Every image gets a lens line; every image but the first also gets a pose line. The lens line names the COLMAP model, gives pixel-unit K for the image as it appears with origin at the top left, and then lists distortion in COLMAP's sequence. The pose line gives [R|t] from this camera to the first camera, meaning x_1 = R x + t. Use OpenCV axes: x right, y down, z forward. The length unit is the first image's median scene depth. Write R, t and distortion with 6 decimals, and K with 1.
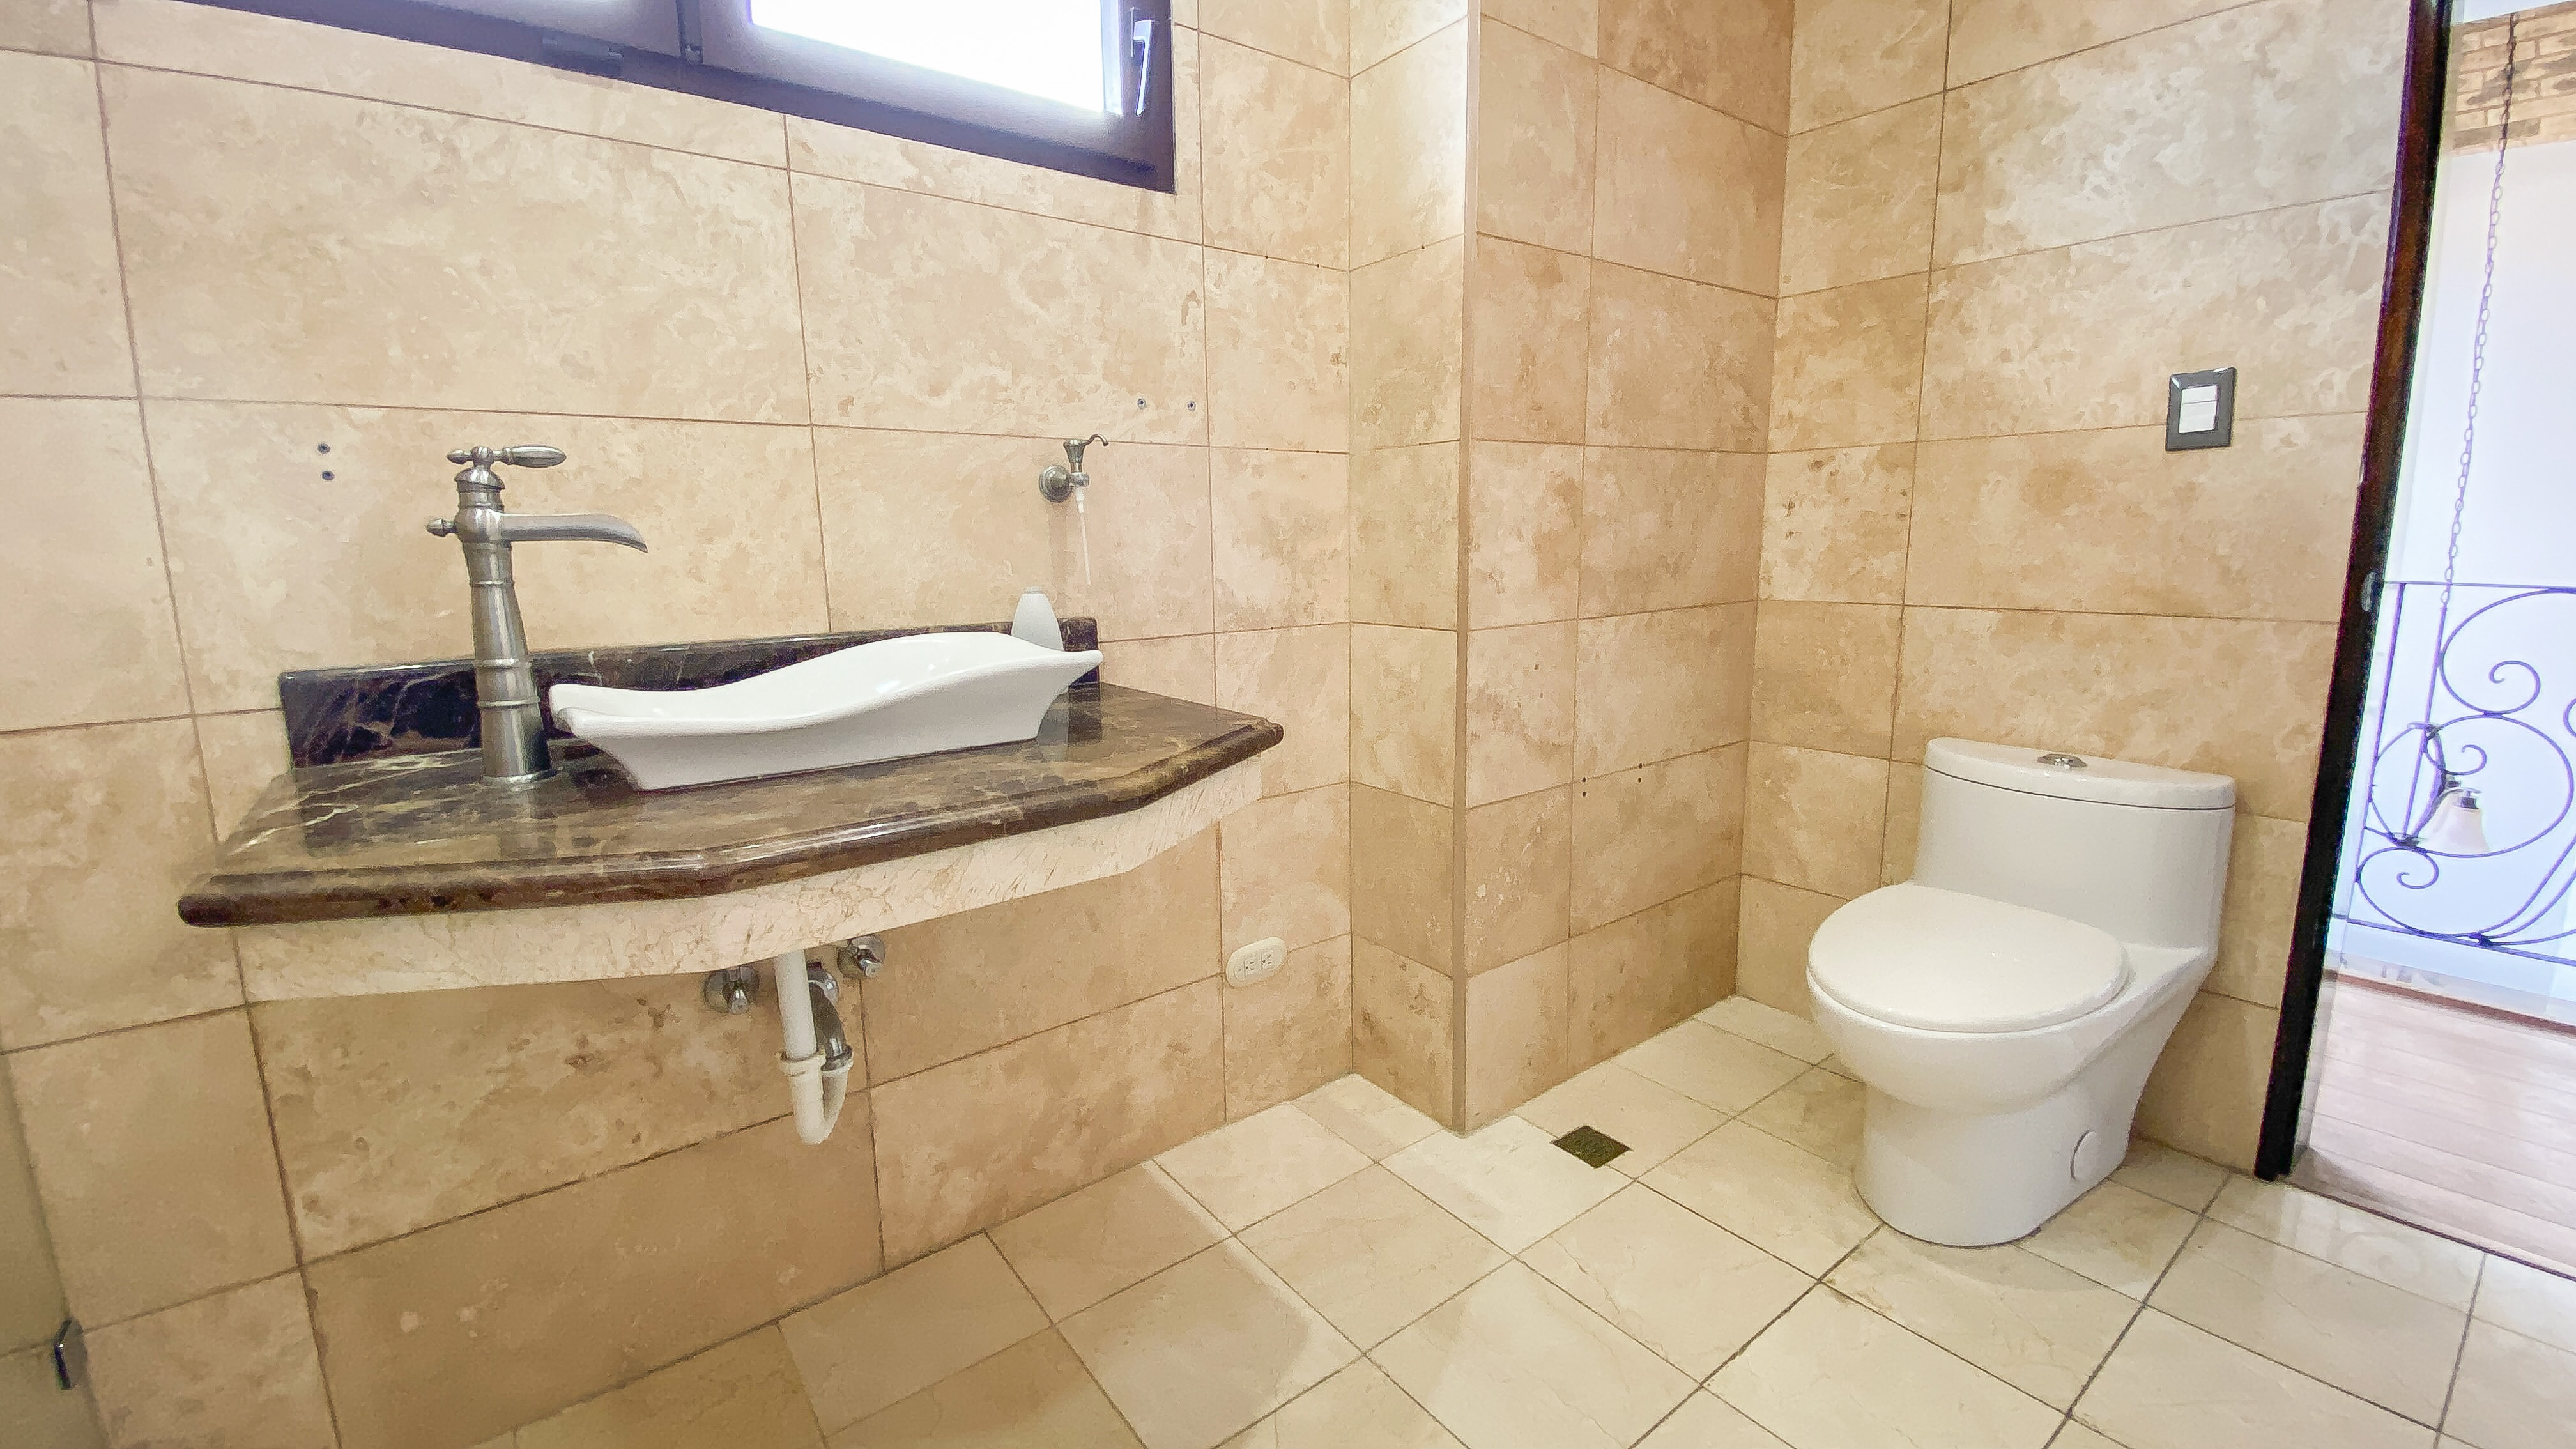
lens RADIAL K [[1038.6, 0, 1280.7], [0, 1038.6, 722.2], [0, 0, 1]] dist [0.025232, -0.026131]
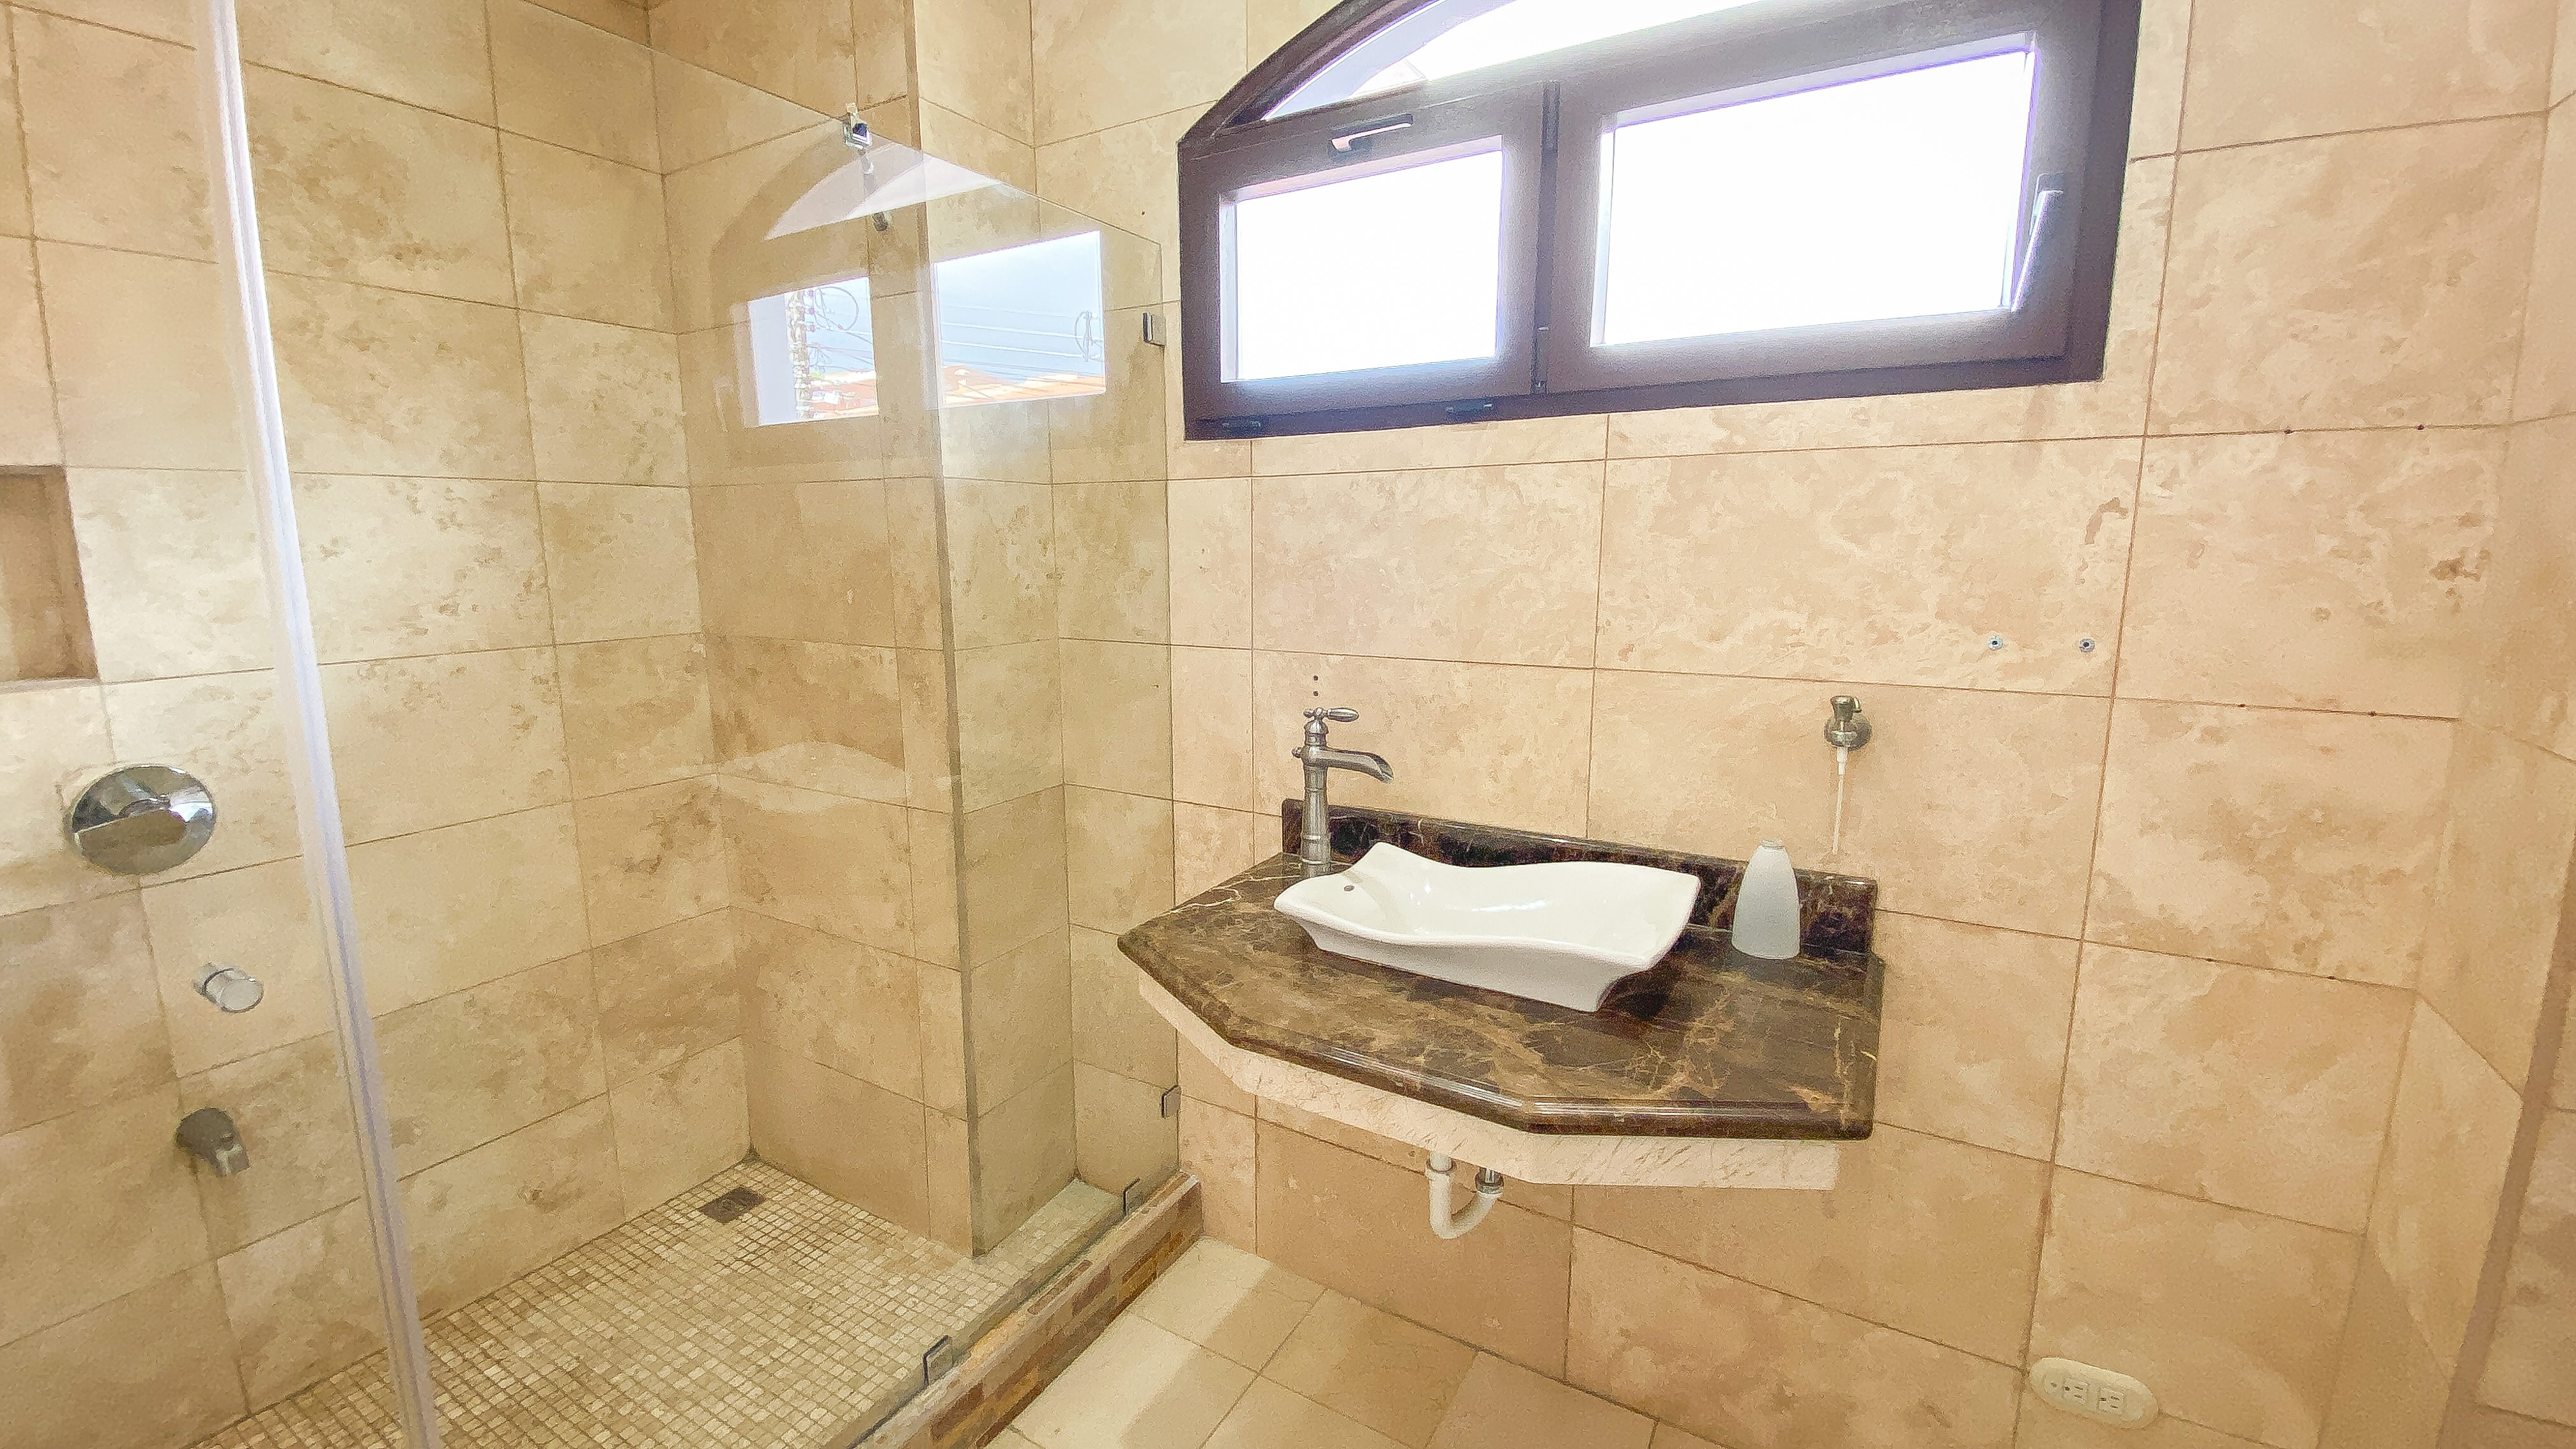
lens RADIAL K [[1047.8, 0, 1275.7], [0, 1047.8, 710.3], [0, 0, 1]] dist [0.020846, -0.017659]
pose [[0.370855, 0.166284, -0.913683, 0.458518], [-0.163961, 0.980108, 0.111823, -0.283919], [0.914103, 0.108338, 0.390742, 0.198004]]
